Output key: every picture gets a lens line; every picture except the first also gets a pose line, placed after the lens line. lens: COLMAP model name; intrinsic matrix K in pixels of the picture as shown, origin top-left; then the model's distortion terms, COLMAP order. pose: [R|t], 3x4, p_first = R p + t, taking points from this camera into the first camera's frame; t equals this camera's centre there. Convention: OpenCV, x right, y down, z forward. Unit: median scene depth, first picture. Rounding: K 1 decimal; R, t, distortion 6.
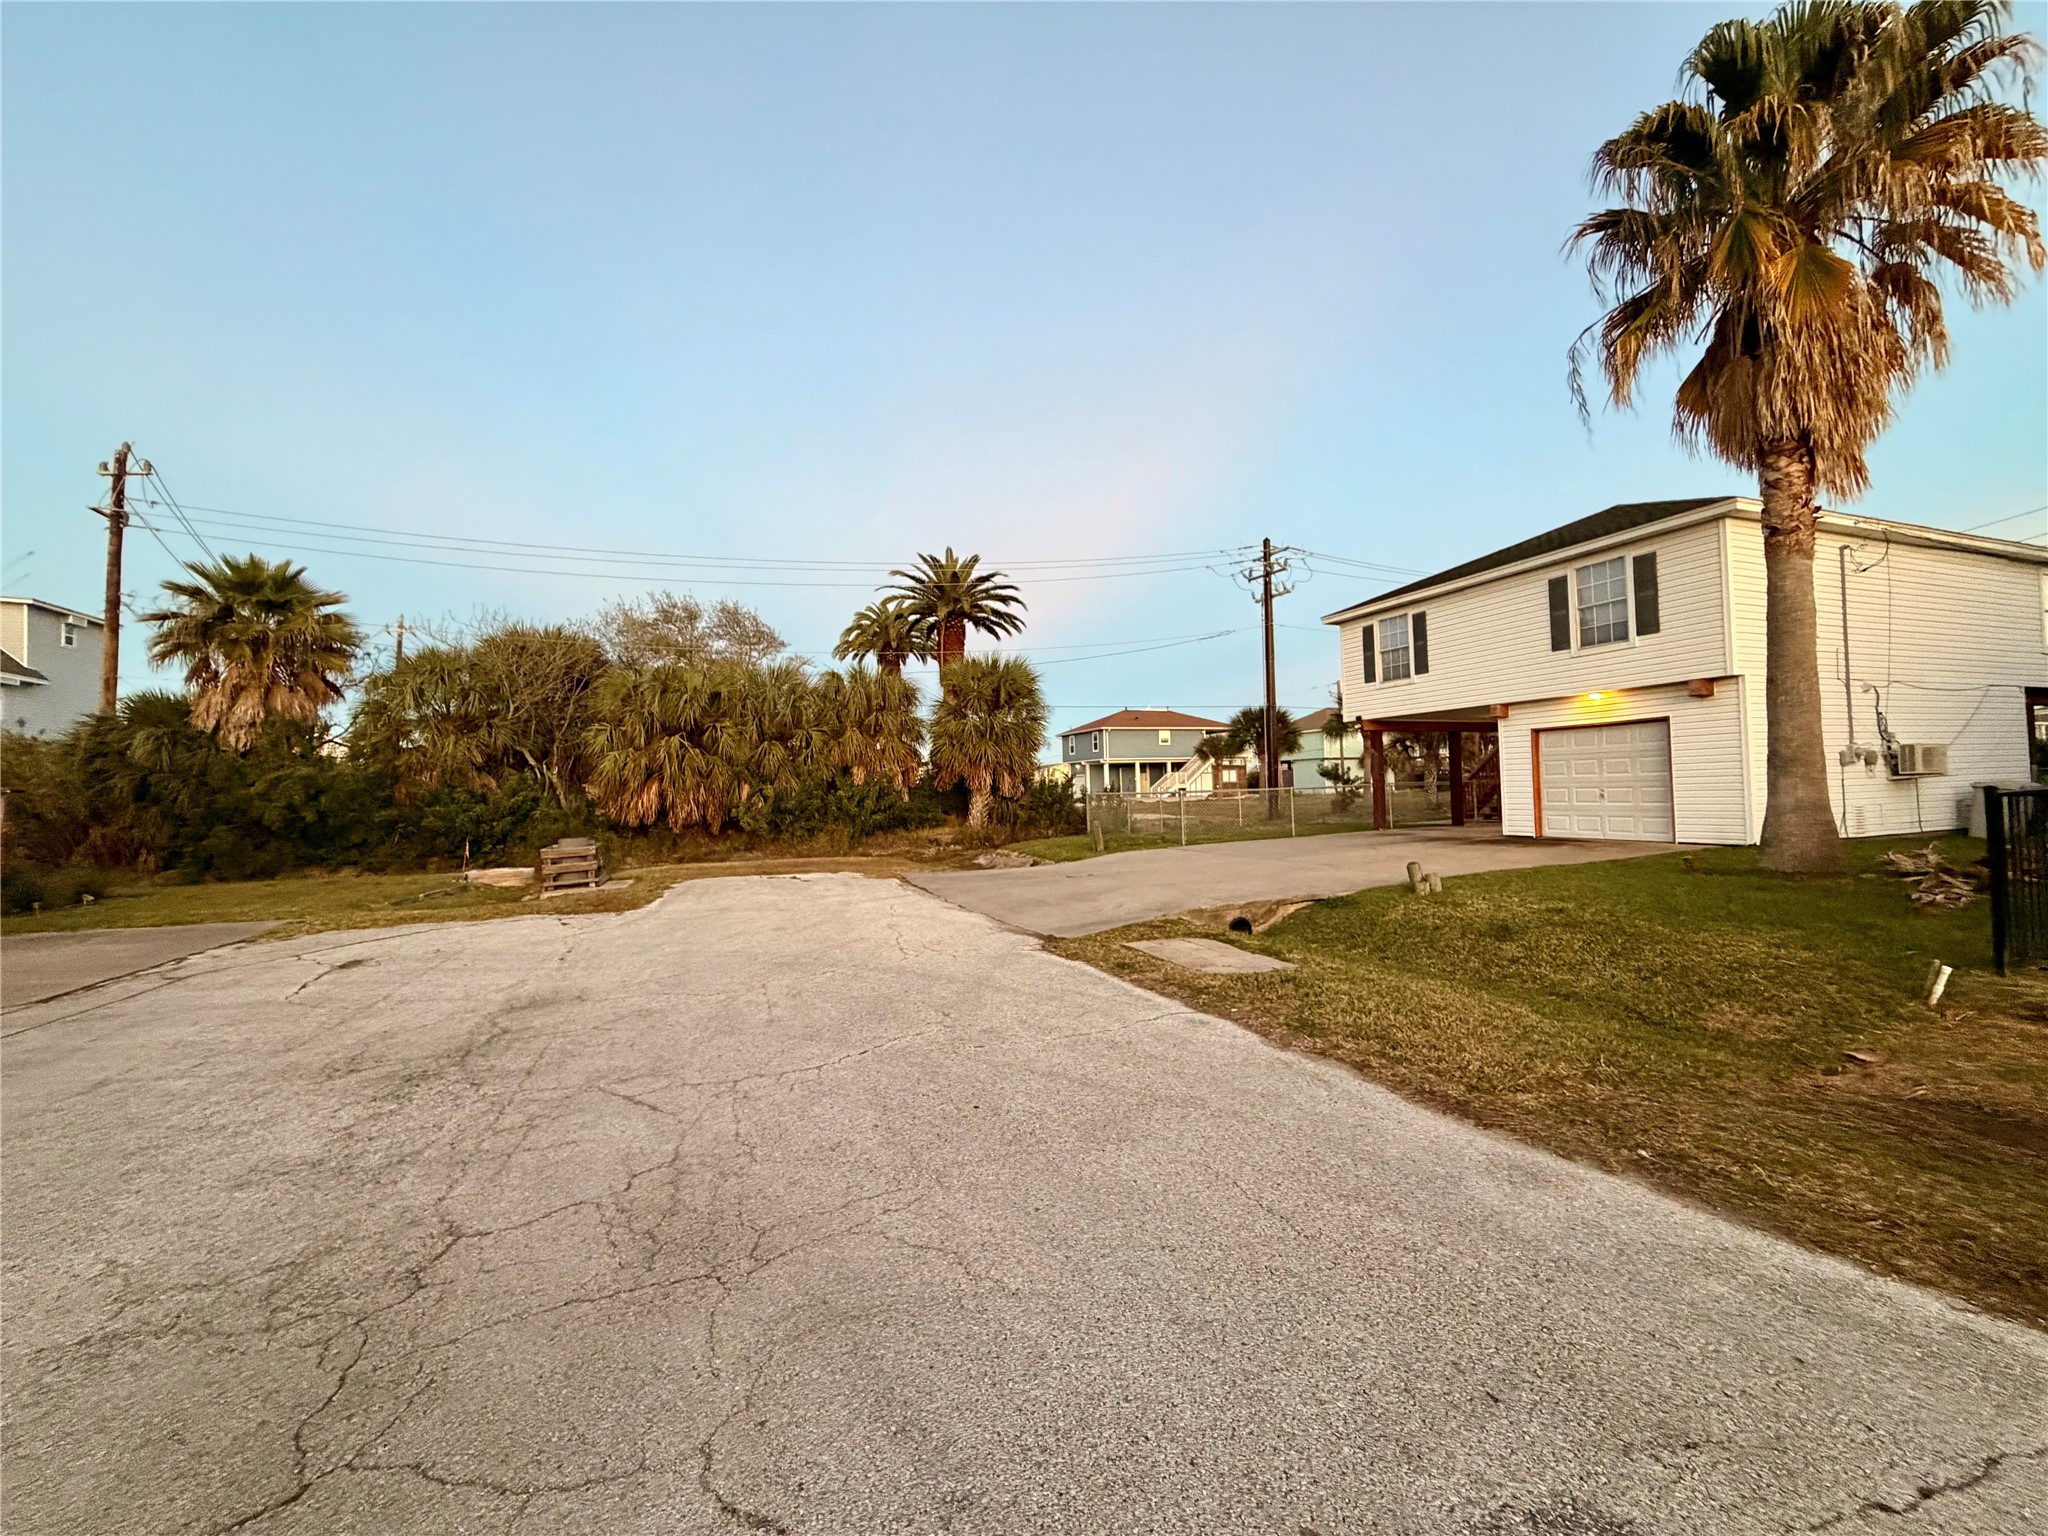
lens RADIAL K [[816.8, 0, 1019.8], [0, 816.8, 768.8], [0, 0, 1]] dist [-0.000226, 0.000111]
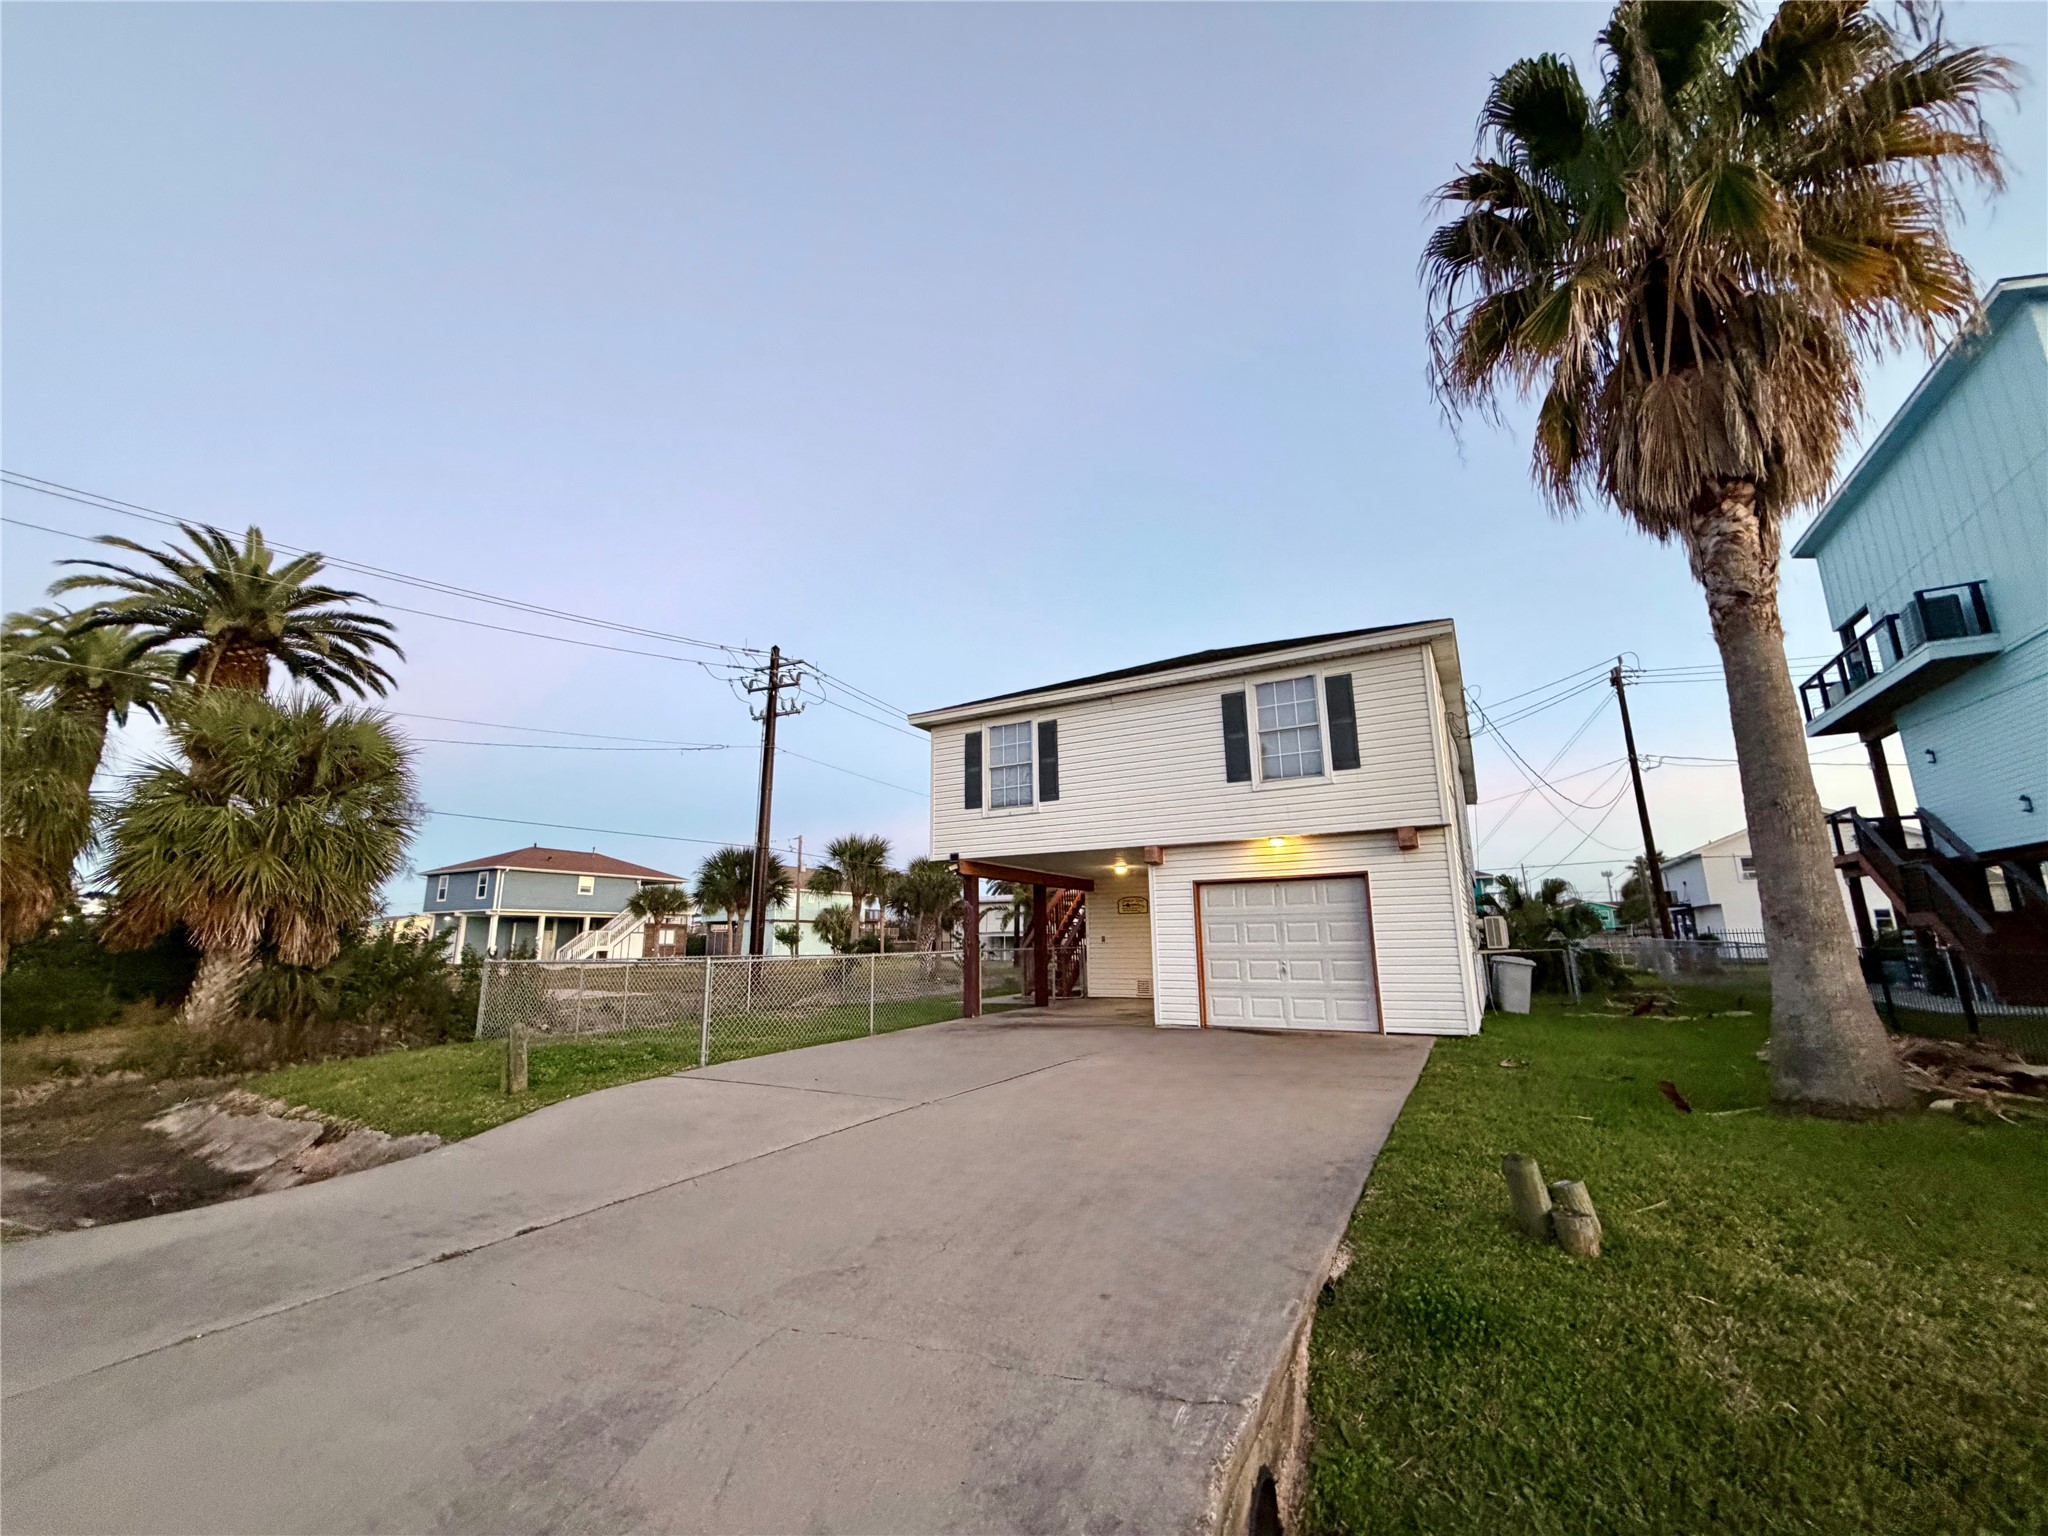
lens RADIAL K [[816.8, 0, 1019.8], [0, 816.8, 768.8], [0, 0, 1]] dist [-0.000226, 0.000111]
pose [[0.776673, 0.150805, 0.611585, 0.006494], [-0.027580, 0.978129, -0.206163, 0.006693], [-0.629300, 0.143254, 0.763846, 0.297725]]
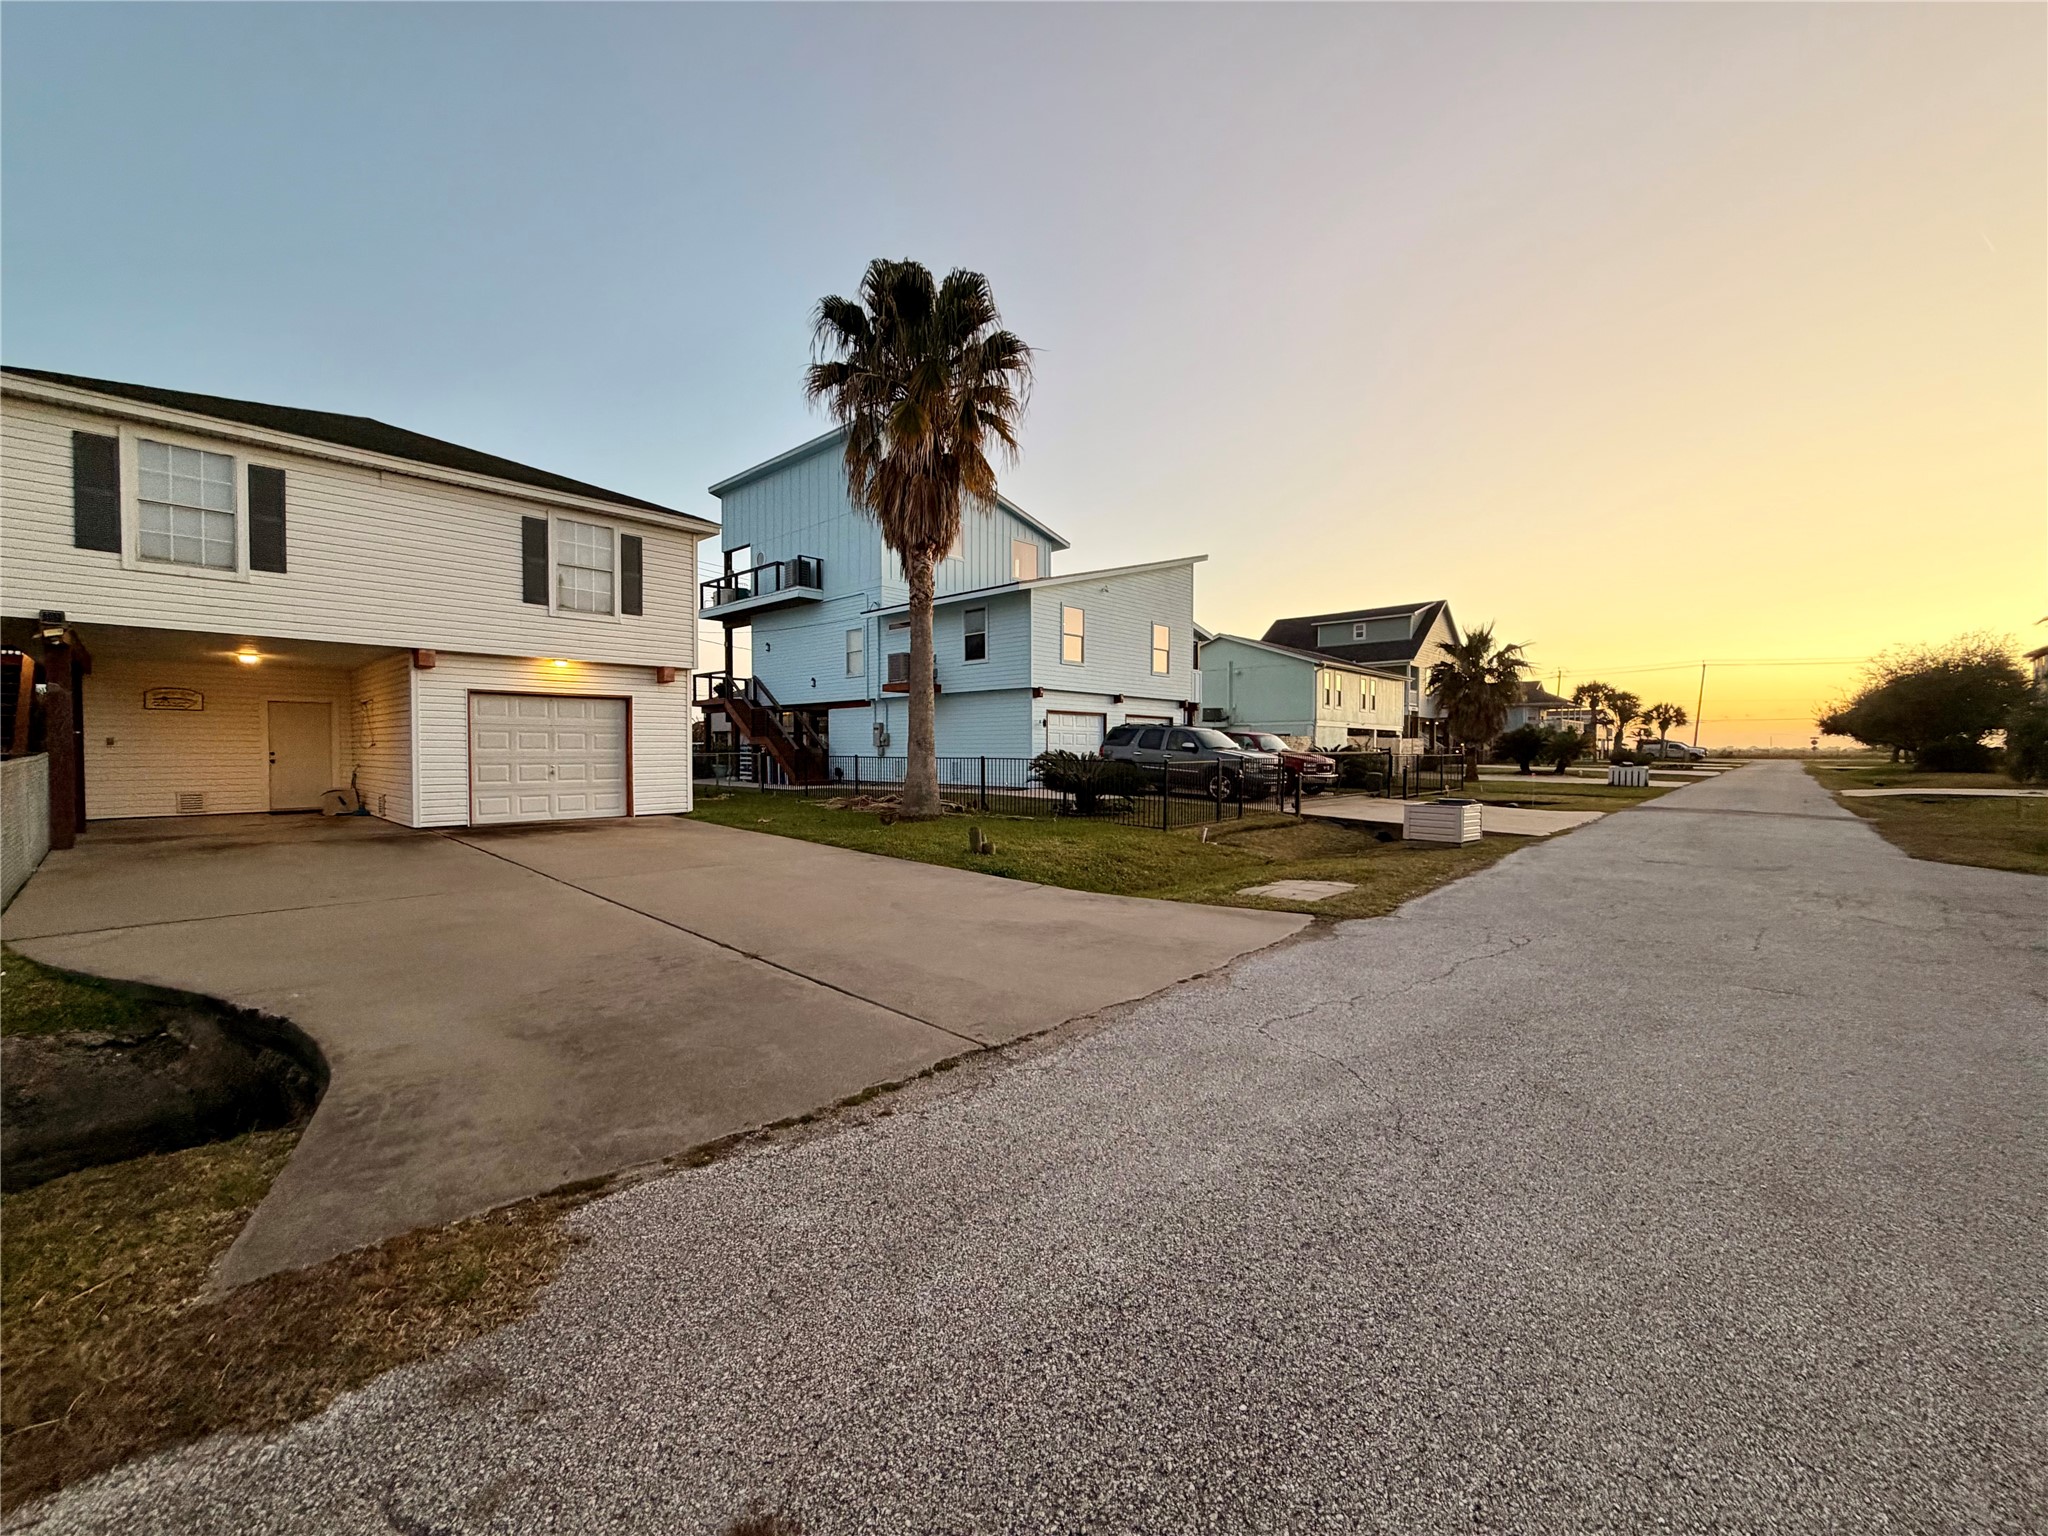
lens RADIAL K [[816.8, 0, 1019.8], [0, 816.8, 768.8], [0, 0, 1]] dist [-0.000226, 0.000111]
pose [[-0.432182, 0.005833, 0.901768, -0.188083], [-0.015030, 0.999794, -0.013671, 0.018420], [-0.901661, -0.019462, -0.432005, 0.513137]]
